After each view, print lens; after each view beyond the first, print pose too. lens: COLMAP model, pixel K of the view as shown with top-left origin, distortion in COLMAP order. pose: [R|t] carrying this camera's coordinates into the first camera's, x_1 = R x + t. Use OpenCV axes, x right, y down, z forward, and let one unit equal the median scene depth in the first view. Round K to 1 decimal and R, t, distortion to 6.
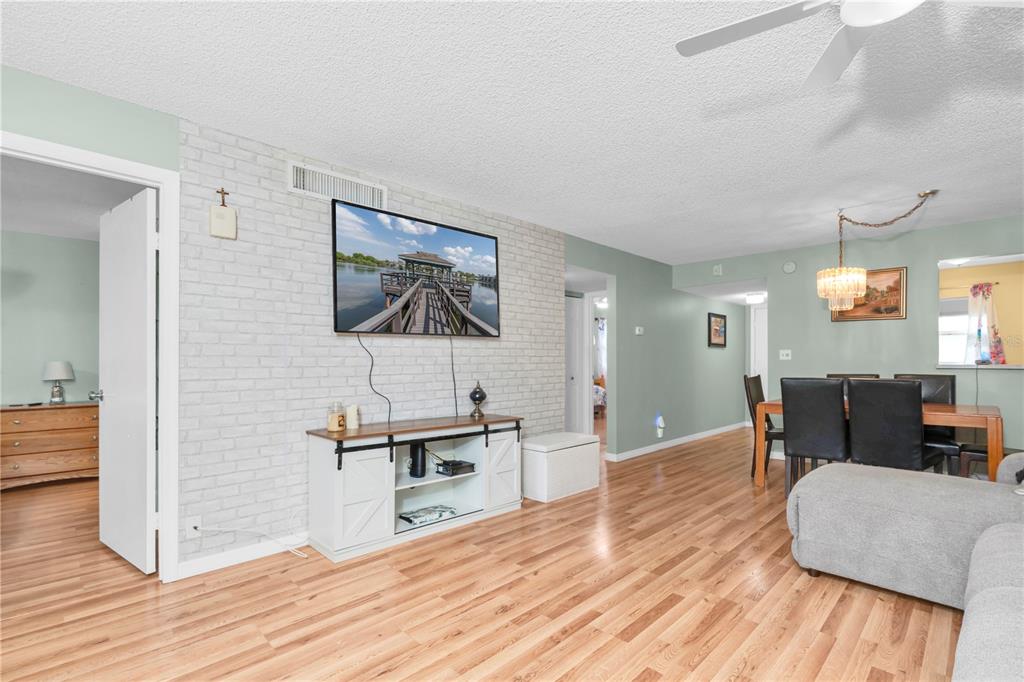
lens RADIAL K [[466.9, 0, 517.7], [0, 466.9, 359.2], [0, 0, 1]] dist [0.000232, 0.000385]
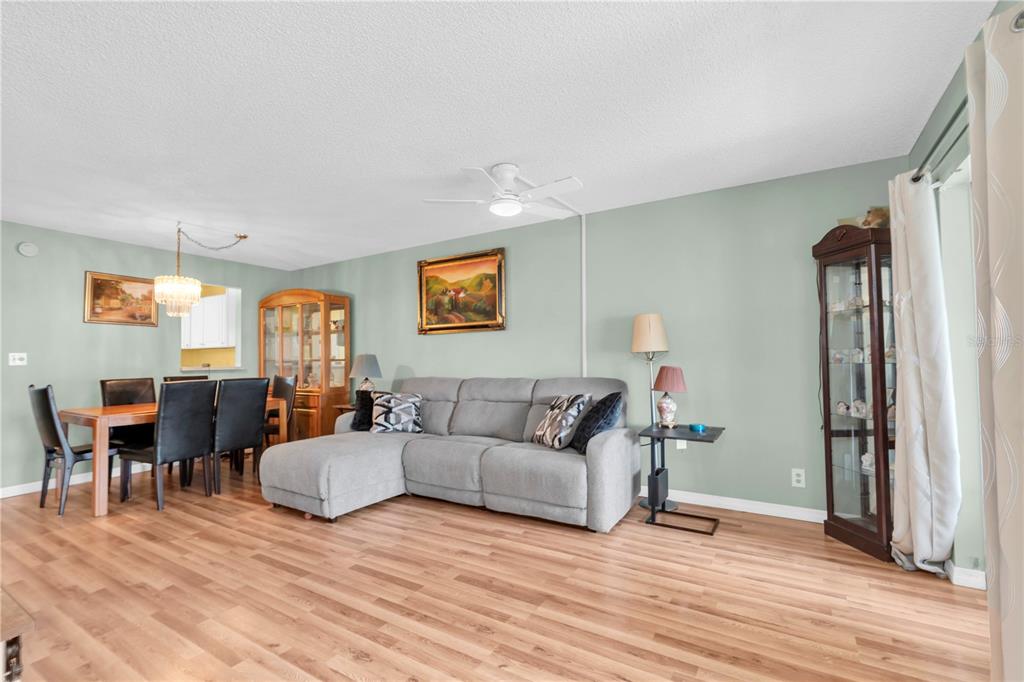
lens RADIAL K [[466.9, 0, 513.2], [0, 466.9, 343.8], [0, 0, 1]] dist [0.000232, 0.000385]
pose [[-0.234642, 0.036780, 0.971386, -0.650302], [0.010452, 0.999322, -0.035313, 0.002552], [-0.972026, 0.001867, -0.234868, 0.649927]]
